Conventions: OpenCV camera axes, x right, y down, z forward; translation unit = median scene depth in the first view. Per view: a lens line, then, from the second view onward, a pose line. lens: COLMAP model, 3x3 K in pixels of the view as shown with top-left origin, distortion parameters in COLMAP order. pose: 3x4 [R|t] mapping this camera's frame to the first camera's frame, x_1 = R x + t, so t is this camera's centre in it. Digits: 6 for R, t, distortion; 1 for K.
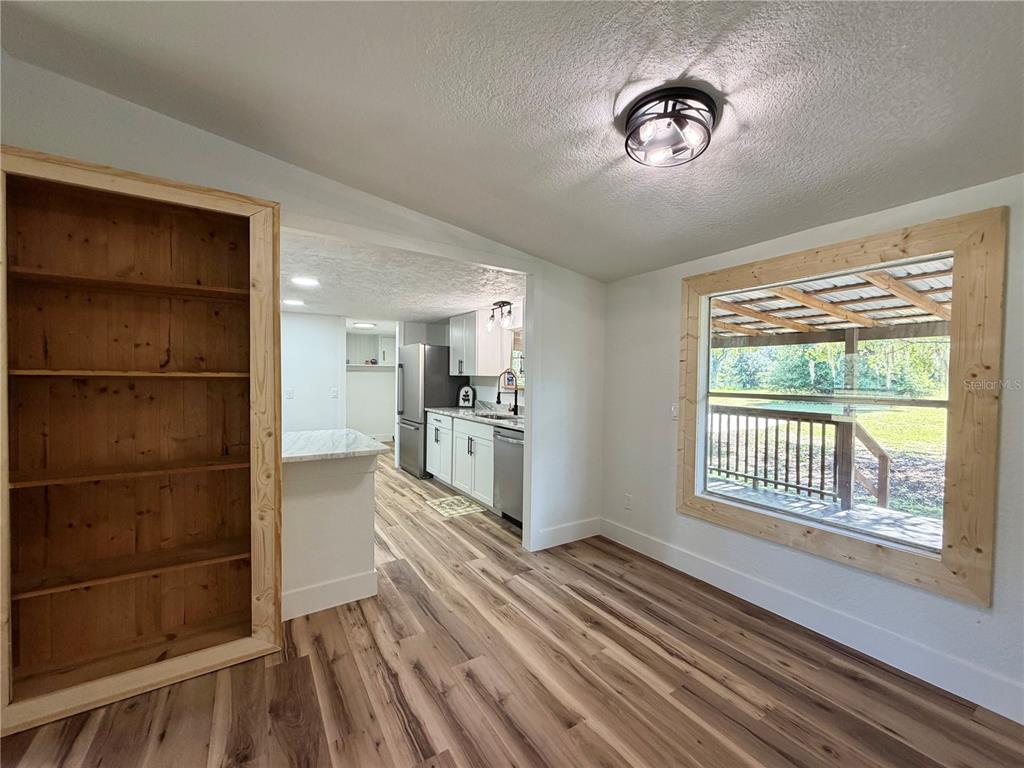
lens RADIAL K [[410.8, 0, 510.0], [0, 410.8, 386.8], [0, 0, 1]] dist [-0.000191, -0.000040]
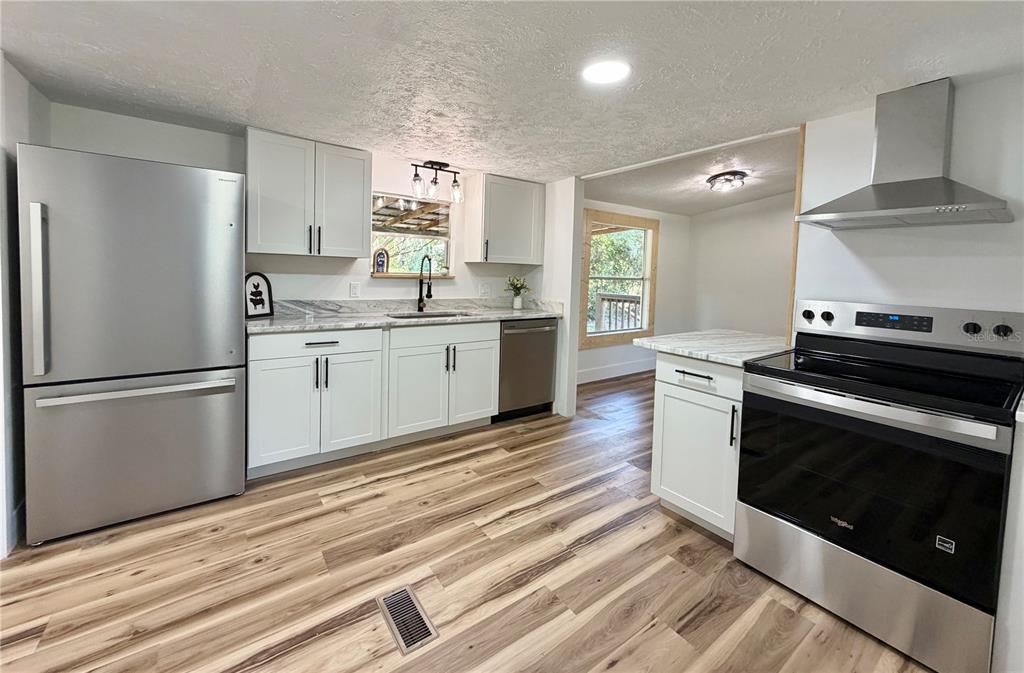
lens RADIAL K [[405.5, 0, 513.1], [0, 405.5, 290.0], [0, 0, 1]] dist [-0.000369, -0.000339]
pose [[-0.067795, -0.058433, 0.995987, -0.726601], [-0.009857, 0.998274, 0.057896, -0.016822], [-0.997651, -0.005892, -0.068254, 0.843030]]
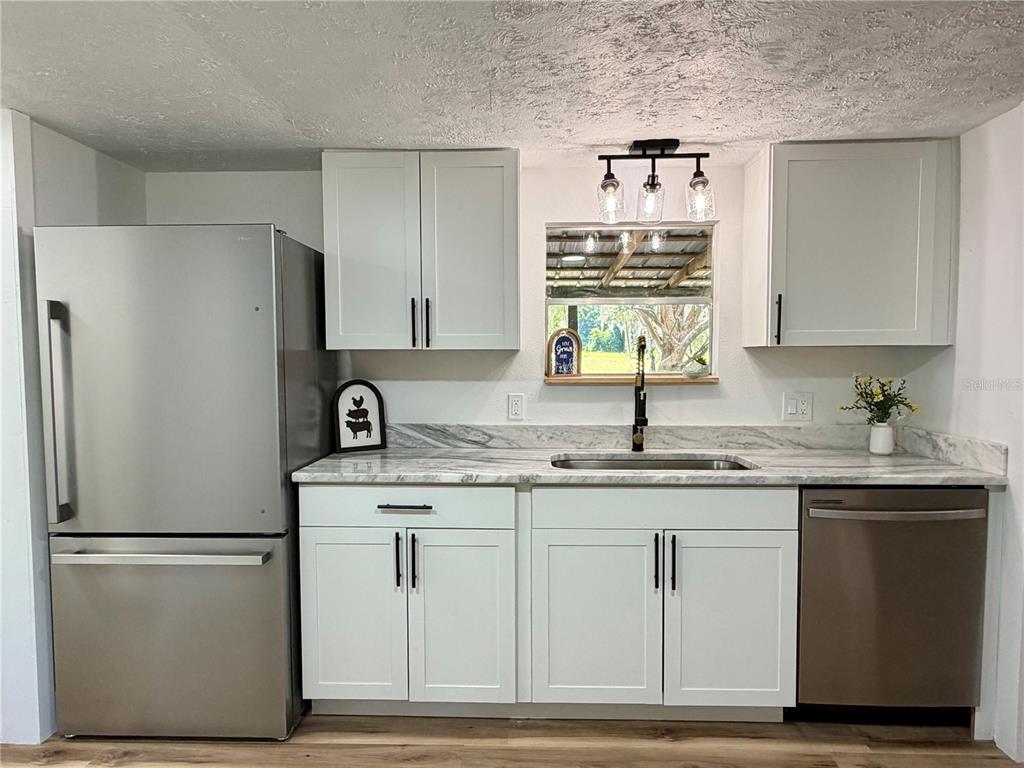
lens RADIAL K [[644.0, 0, 509.3], [0, 644.0, 392.9], [0, 0, 1]] dist [0.005404, -0.003193]
pose [[0.559290, -0.059482, 0.826835, -0.528643], [0.027750, 0.998207, 0.053040, -0.020245], [-0.828508, -0.006720, 0.559937, 0.730366]]
